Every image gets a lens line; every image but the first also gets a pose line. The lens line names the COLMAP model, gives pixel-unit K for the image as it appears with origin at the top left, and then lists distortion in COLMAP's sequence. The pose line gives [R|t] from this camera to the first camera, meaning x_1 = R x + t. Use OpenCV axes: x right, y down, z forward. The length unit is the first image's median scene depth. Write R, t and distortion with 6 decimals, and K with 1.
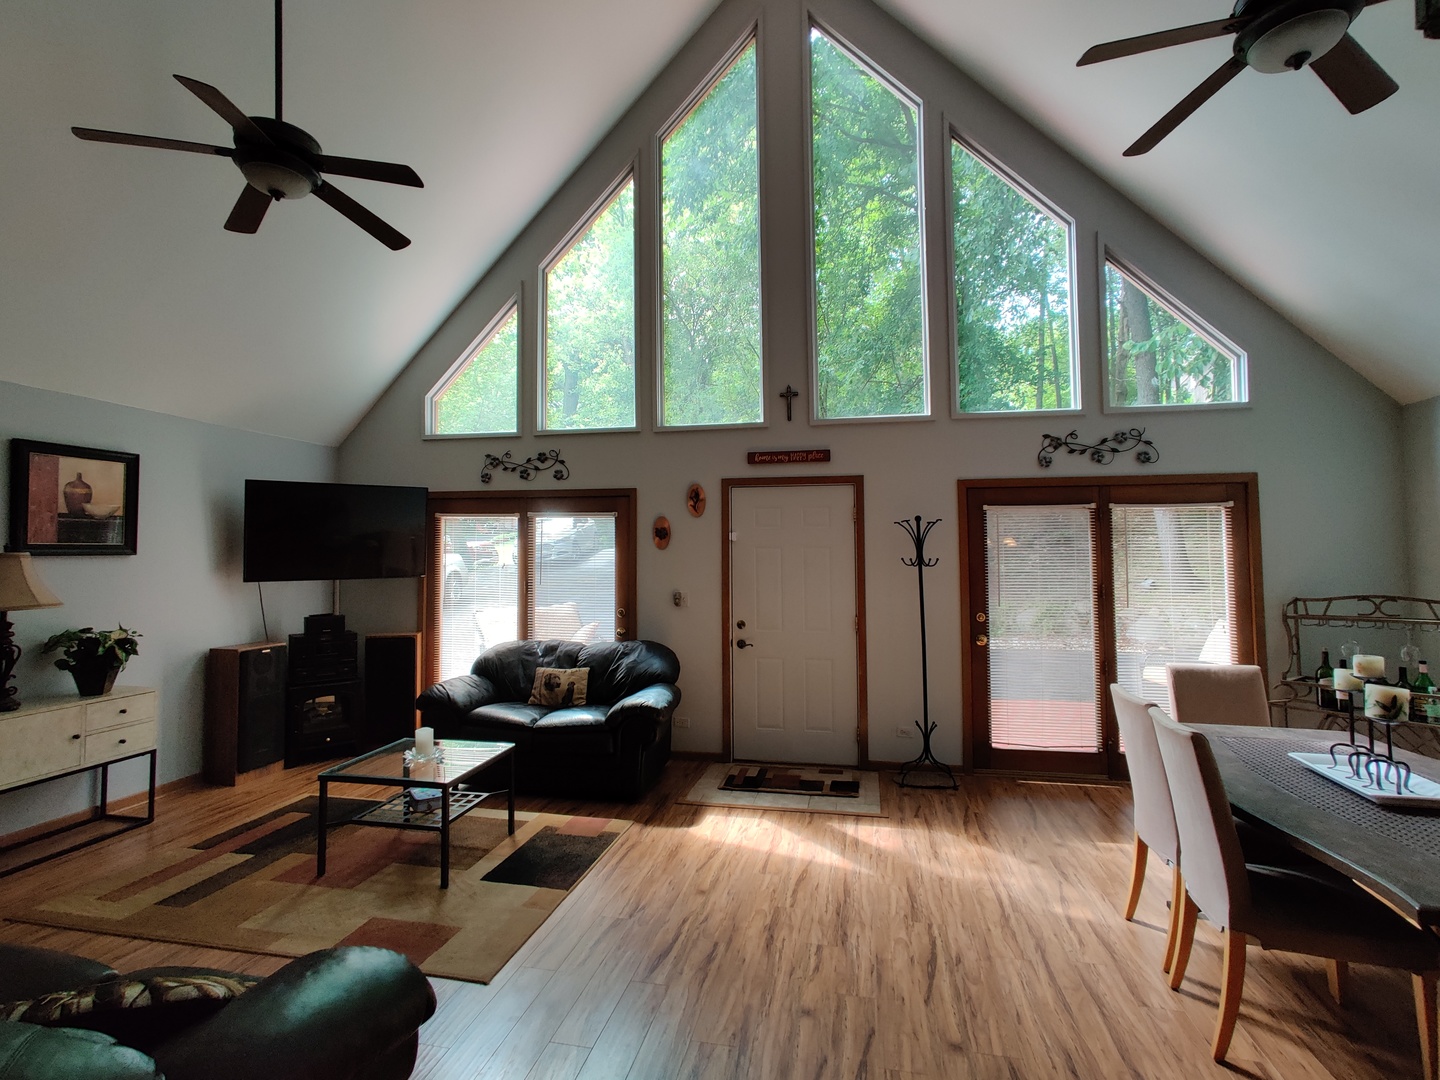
lens RADIAL K [[713.6, 0, 715.1], [0, 713.6, 523.7], [0, 0, 1]] dist [-0.029690, 0.031802]
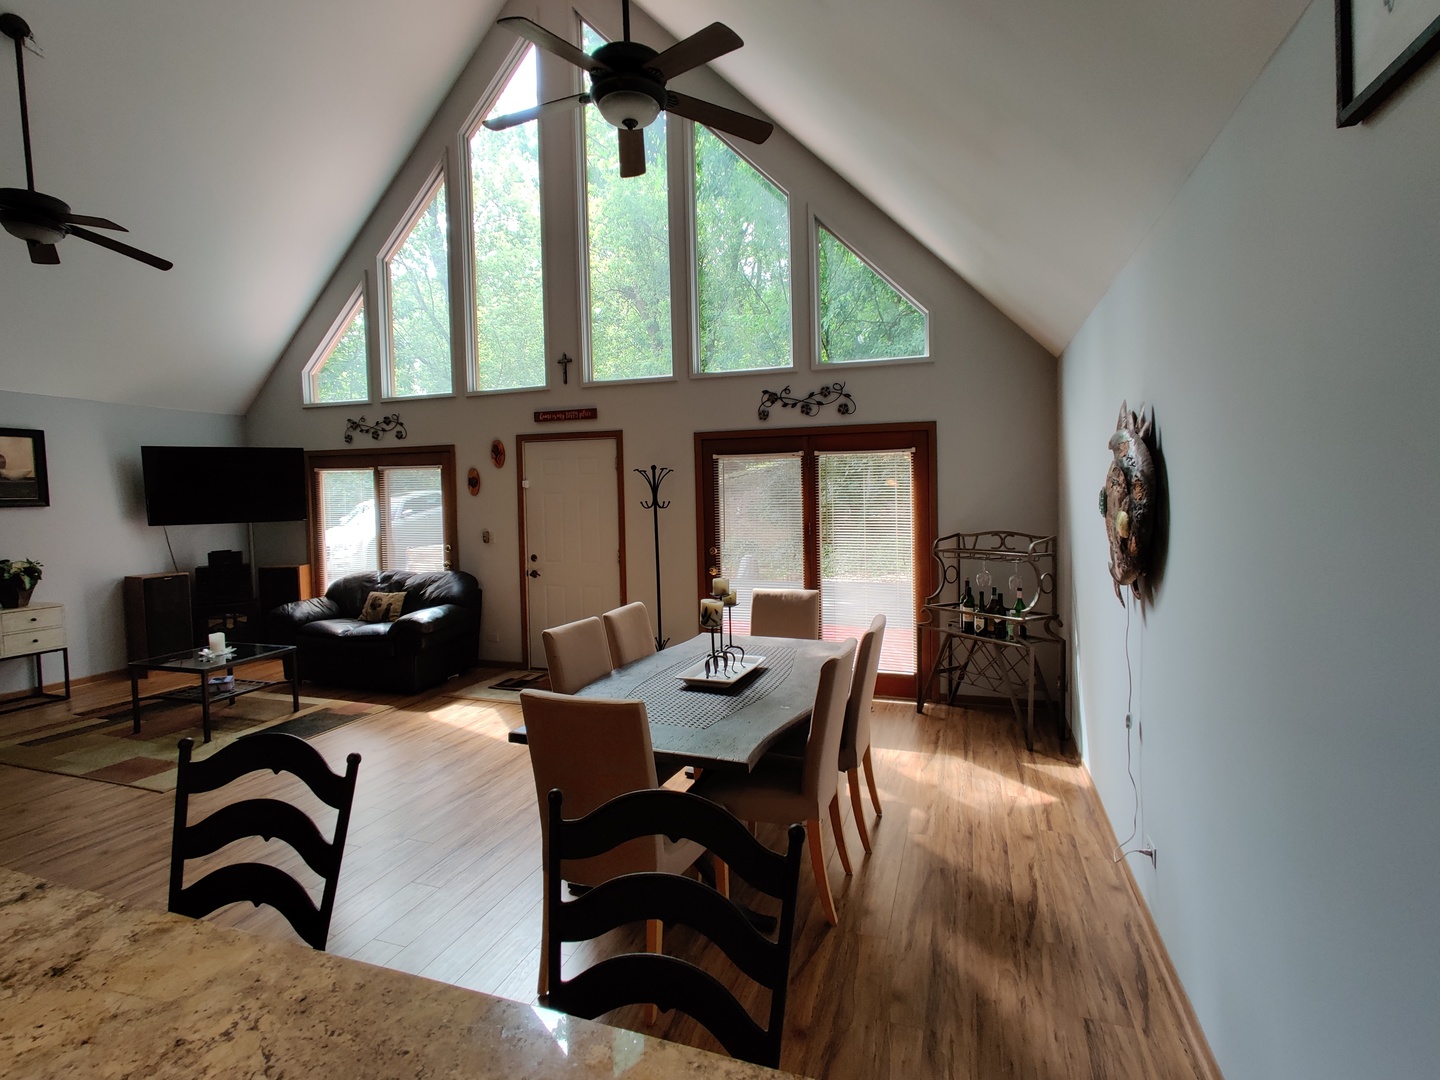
lens RADIAL K [[713.6, 0, 715.1], [0, 713.6, 523.7], [0, 0, 1]] dist [-0.029690, 0.031802]
pose [[0.990968, -0.007374, -0.133899, 0.531081], [0.018839, 0.996241, 0.084555, -0.011789], [0.132772, -0.086314, 0.987381, -0.143155]]
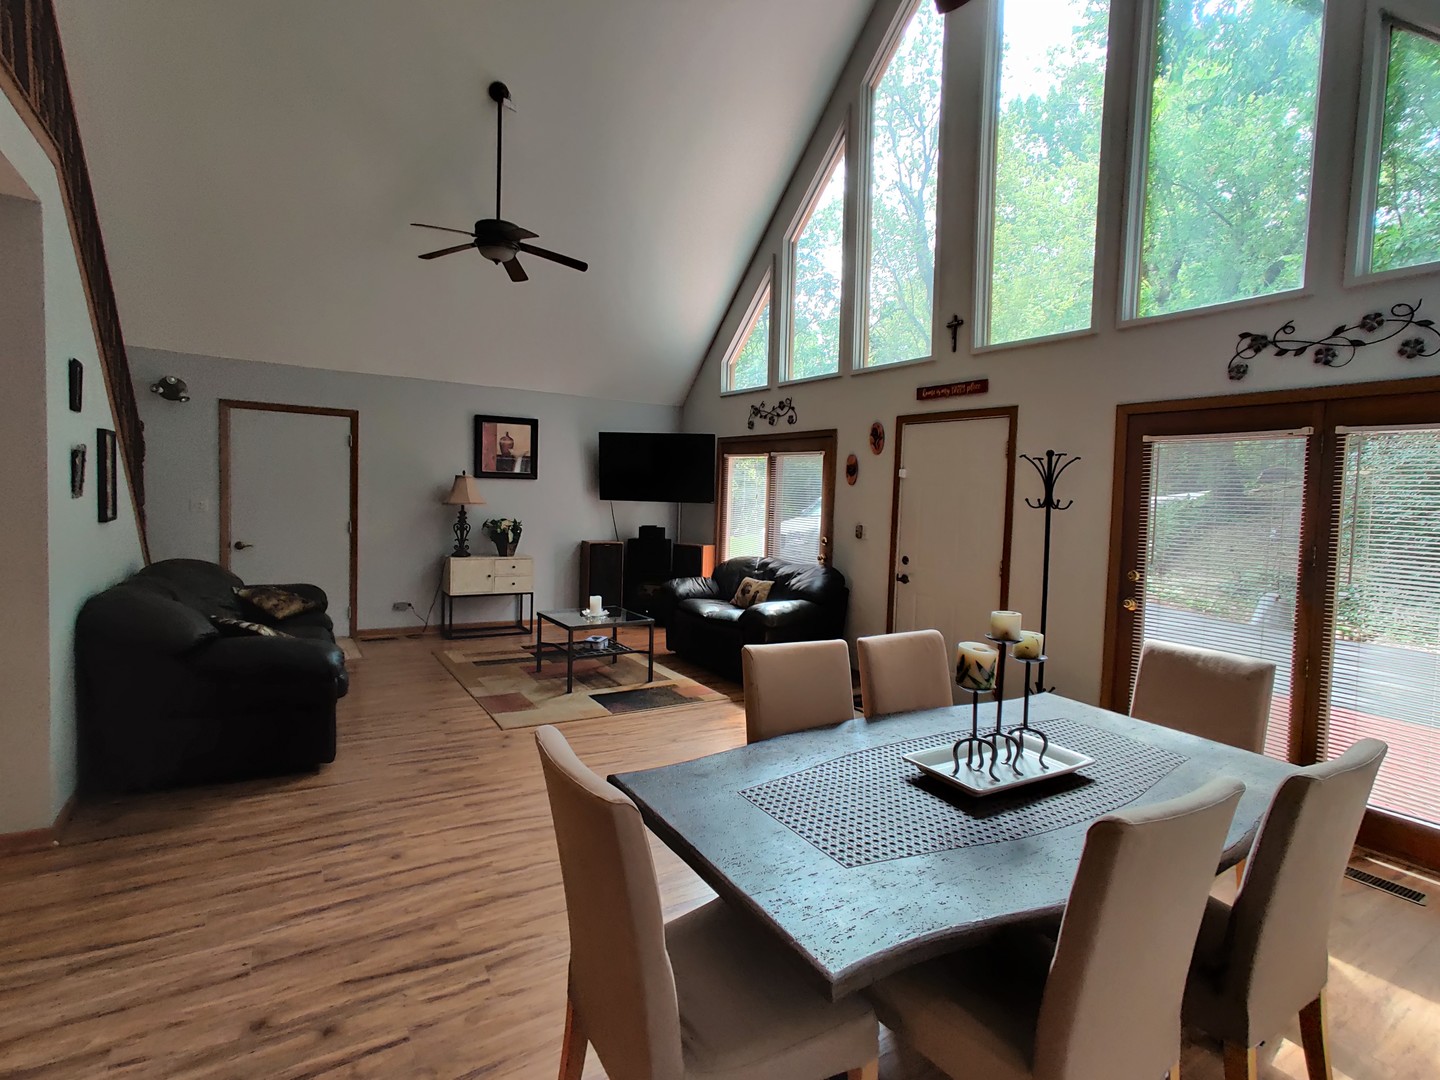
lens RADIAL K [[713.6, 0, 715.1], [0, 713.6, 523.7], [0, 0, 1]] dist [-0.029690, 0.031802]
pose [[0.692990, 0.059249, -0.718508, 0.614217], [-0.007168, 0.997134, 0.075311, 0.016150], [0.720912, -0.047040, 0.691429, 0.110707]]
